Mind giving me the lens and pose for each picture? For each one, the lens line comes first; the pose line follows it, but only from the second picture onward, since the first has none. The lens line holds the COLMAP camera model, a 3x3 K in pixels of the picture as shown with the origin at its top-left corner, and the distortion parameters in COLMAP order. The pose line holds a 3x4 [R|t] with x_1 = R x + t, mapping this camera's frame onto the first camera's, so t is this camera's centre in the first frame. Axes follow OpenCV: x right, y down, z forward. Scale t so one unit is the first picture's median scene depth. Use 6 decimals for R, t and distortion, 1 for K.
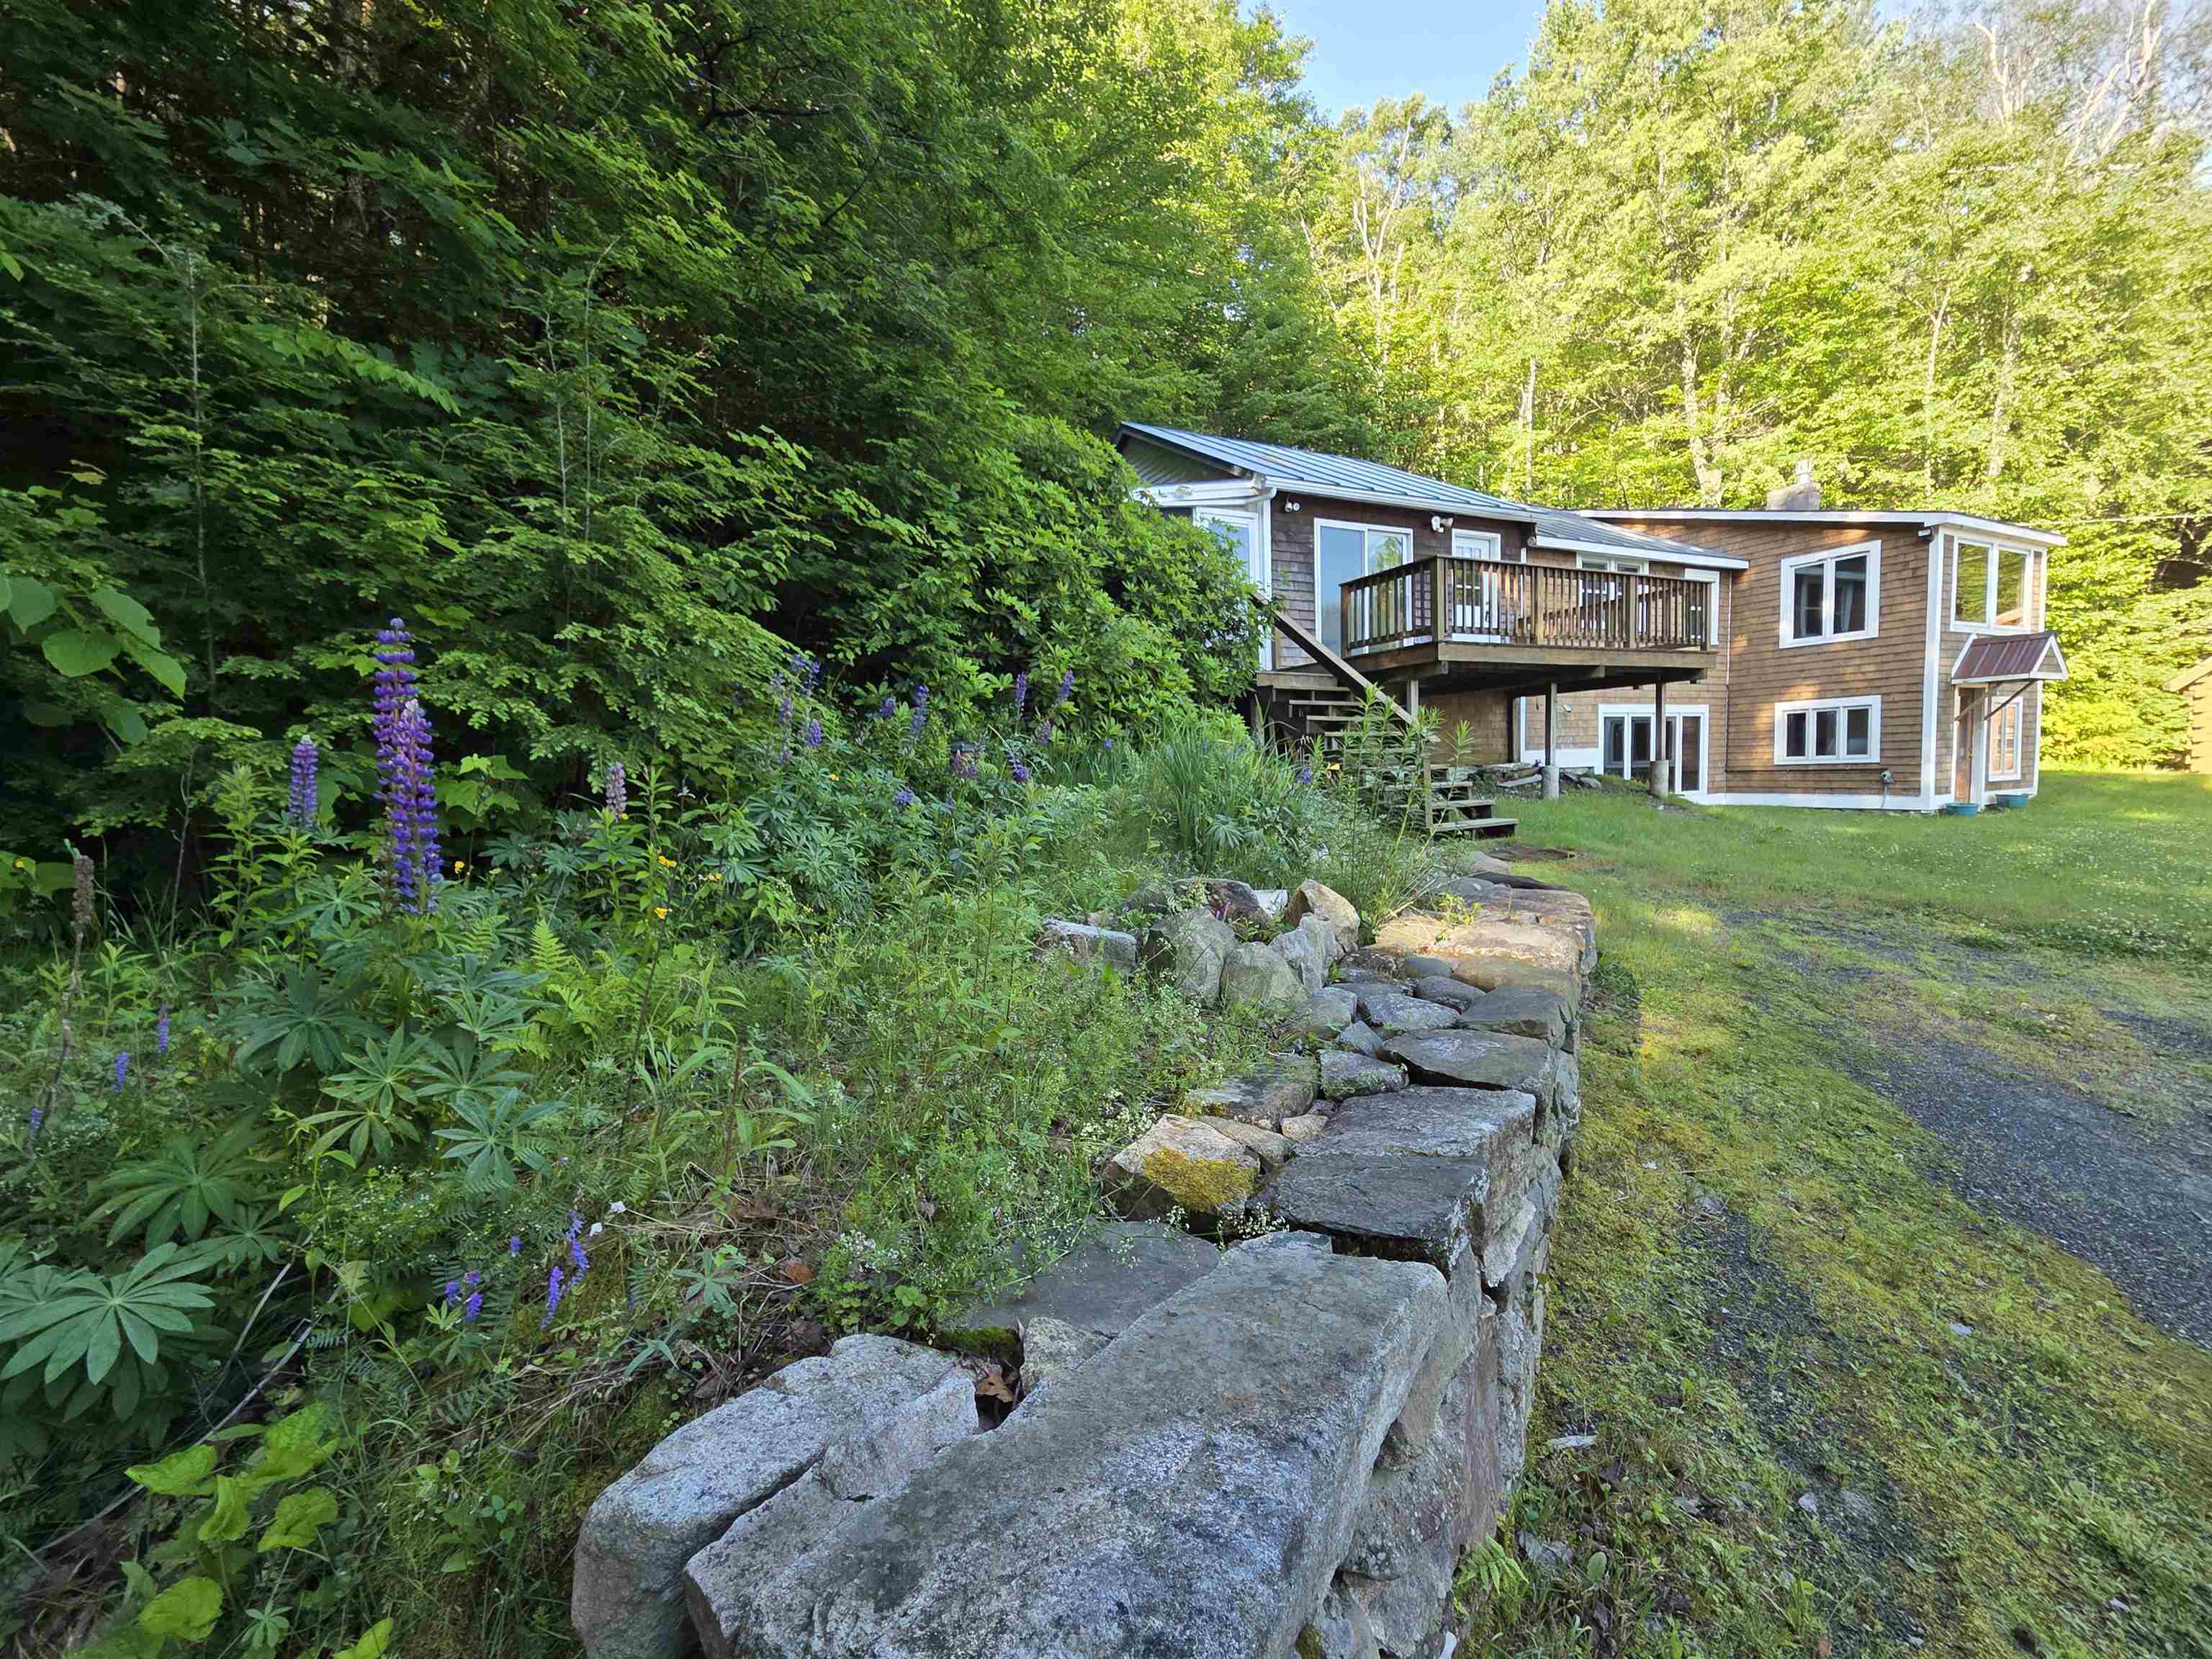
lens RADIAL K [[908.0, 0, 1119.4], [0, 908.0, 836.7], [0, 0, 1]] dist [0.001846, 0.000702]
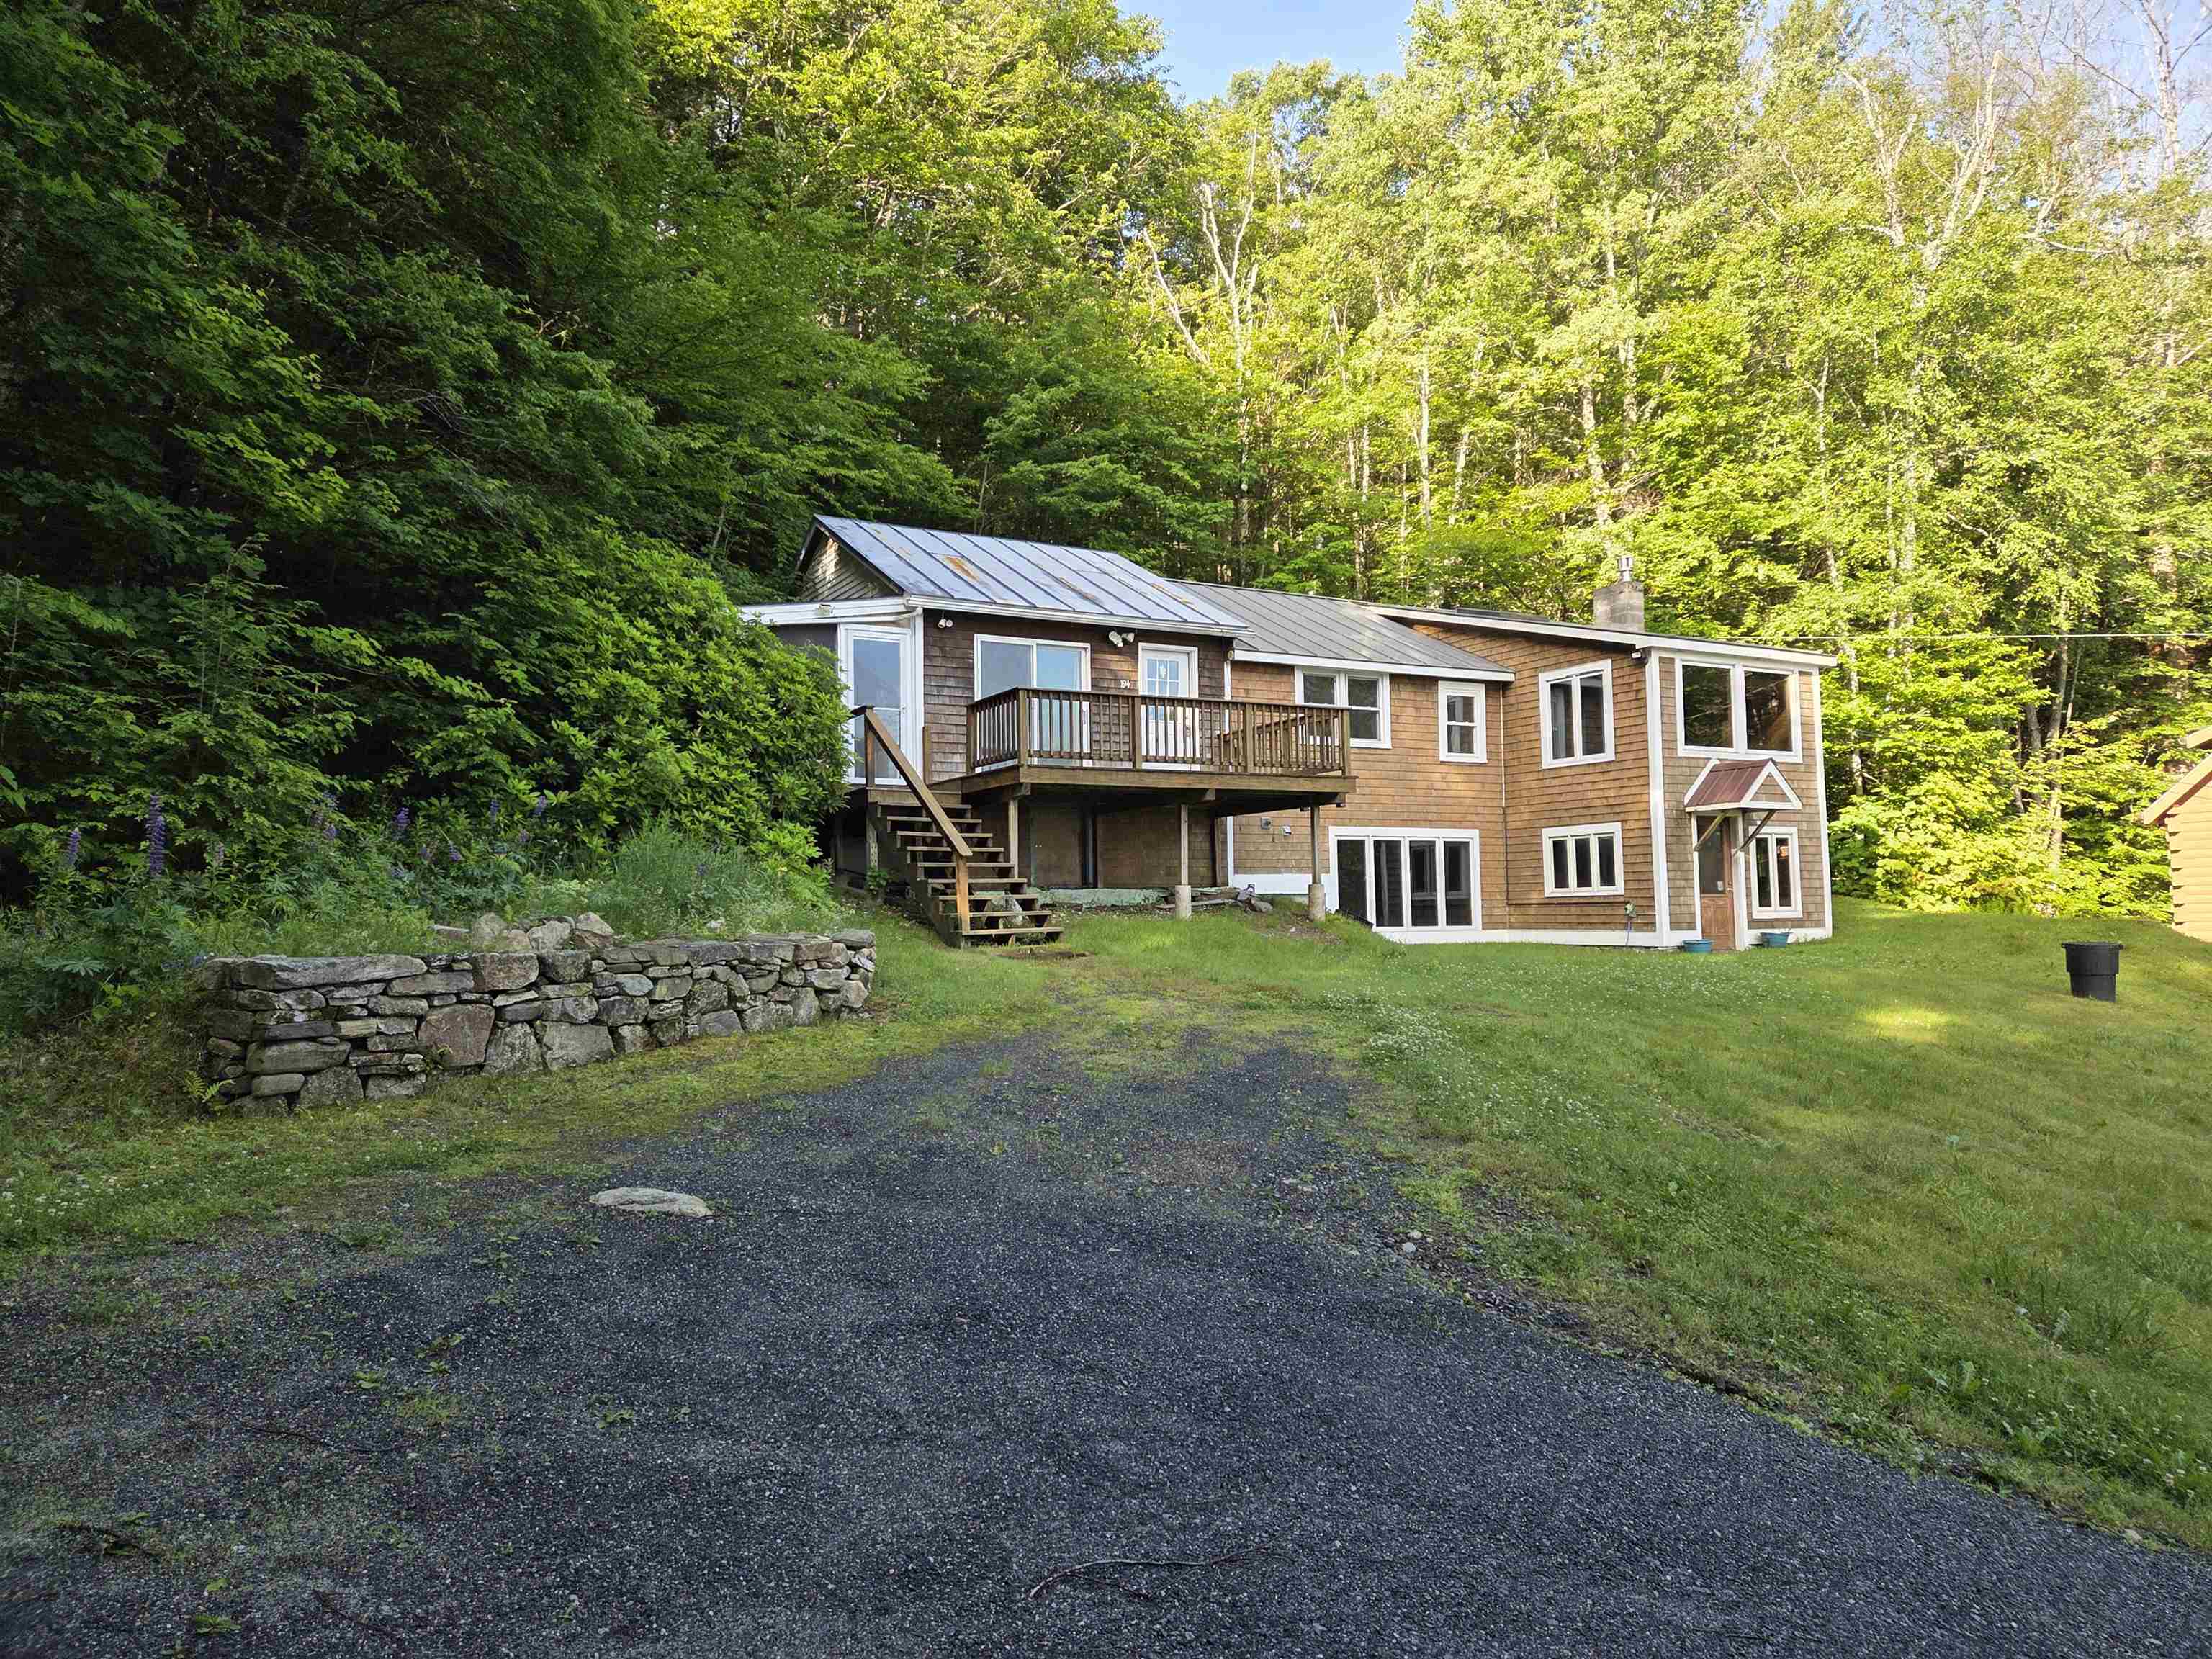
lens RADIAL K [[1478.4, 0, 1103.4], [0, 1478.4, 818.6], [0, 0, 1]] dist [0.099199, -0.068019]
pose [[0.999255, 0.019671, 0.033207, 0.276774], [-0.014850, 0.990091, -0.139637, 0.064281], [-0.035625, 0.139040, 0.989646, -0.515516]]
